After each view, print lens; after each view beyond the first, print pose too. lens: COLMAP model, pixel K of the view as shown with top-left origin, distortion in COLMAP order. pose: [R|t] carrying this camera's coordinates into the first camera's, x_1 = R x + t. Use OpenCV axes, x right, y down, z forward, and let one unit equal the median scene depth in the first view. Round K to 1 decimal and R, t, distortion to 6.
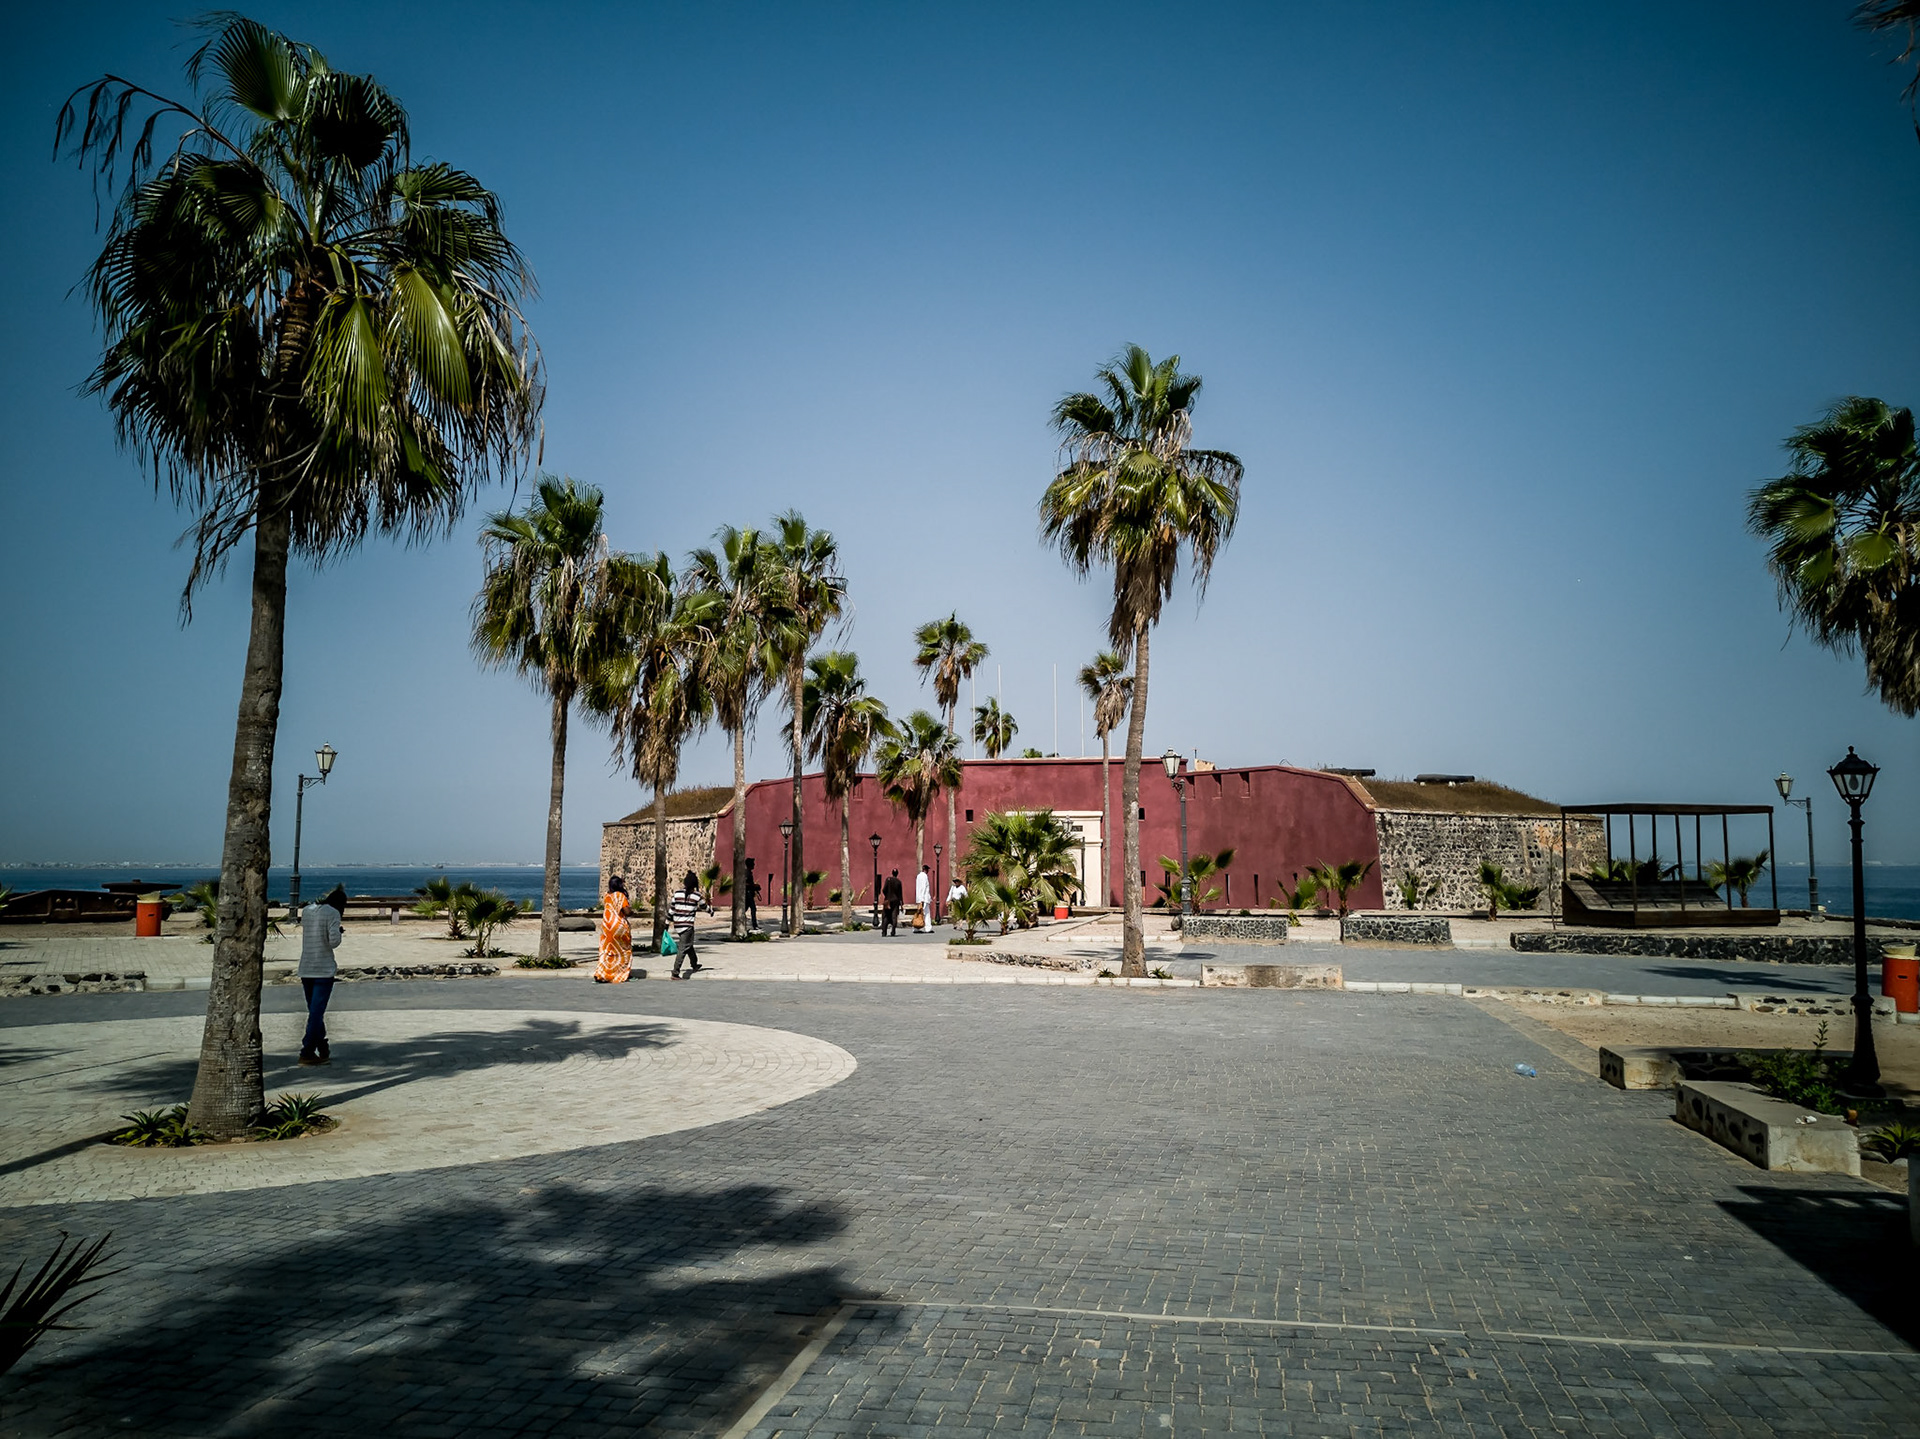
lens RADIAL K [[1478.0, 0, 960.0], [0, 1478.0, 719.5], [0, 0, 1]] dist [0.035116, 0.002527]
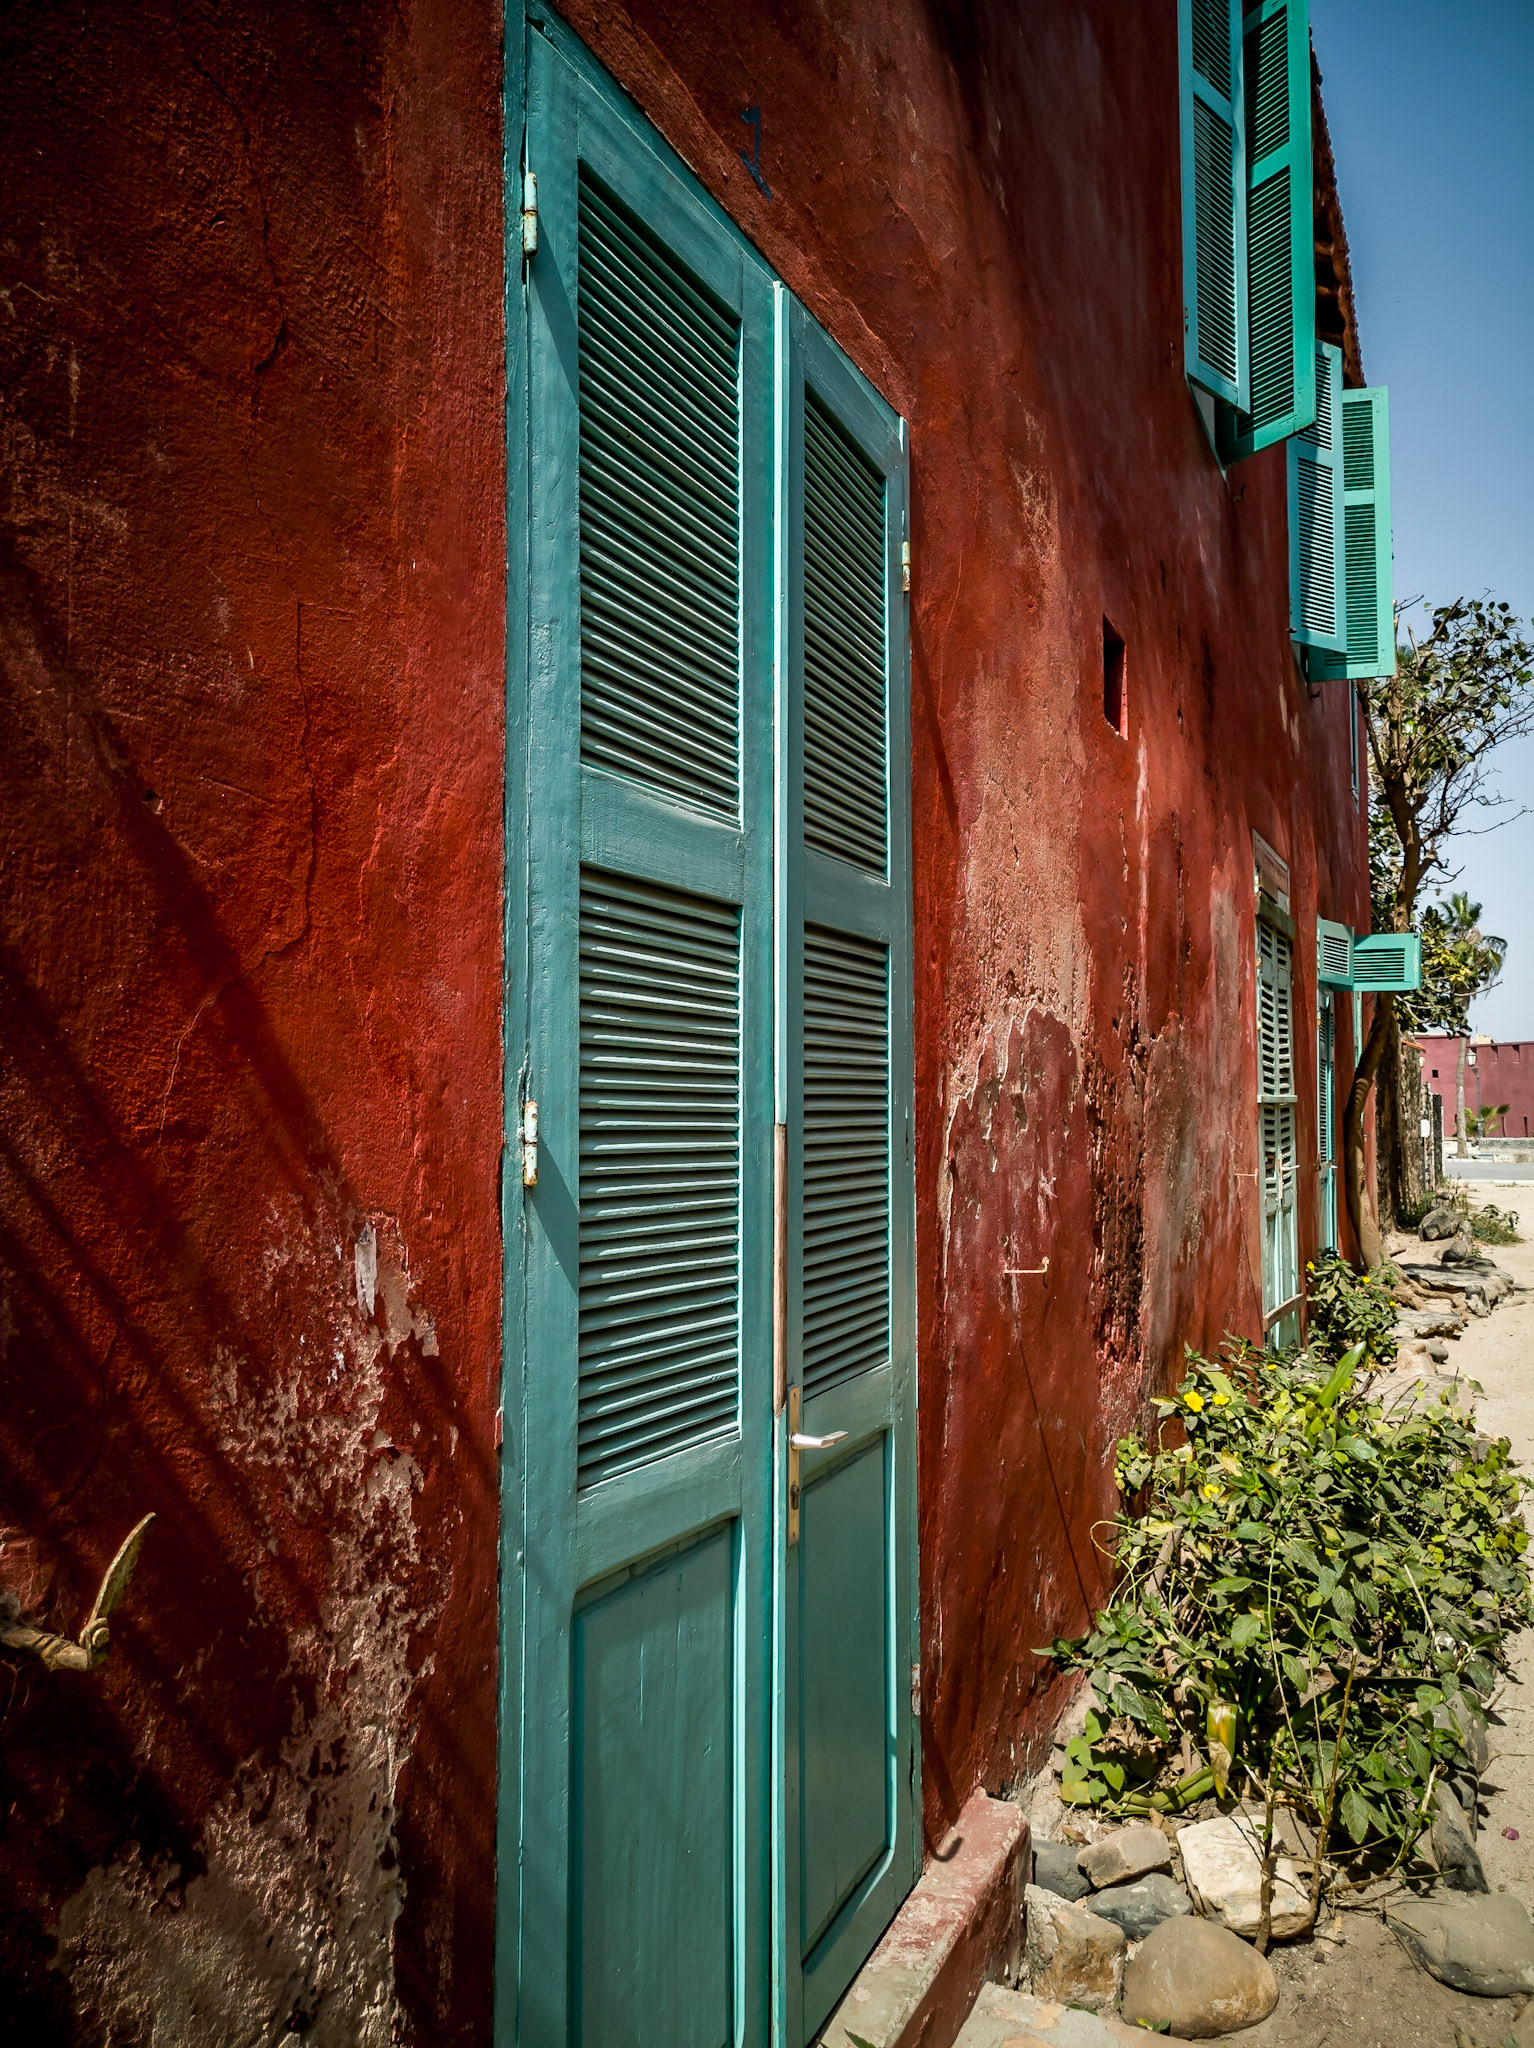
lens RADIAL K [[1576.6, 0, 767.0], [0, 1576.6, 1024.0], [0, 0, 1]] dist [0.035116, 0.002527]
pose [[0.967276, -0.029070, -0.252055, -0.224161], [0.039392, 0.998575, 0.036001, -0.128228], [0.250650, -0.044752, 0.967043, -1.243572]]
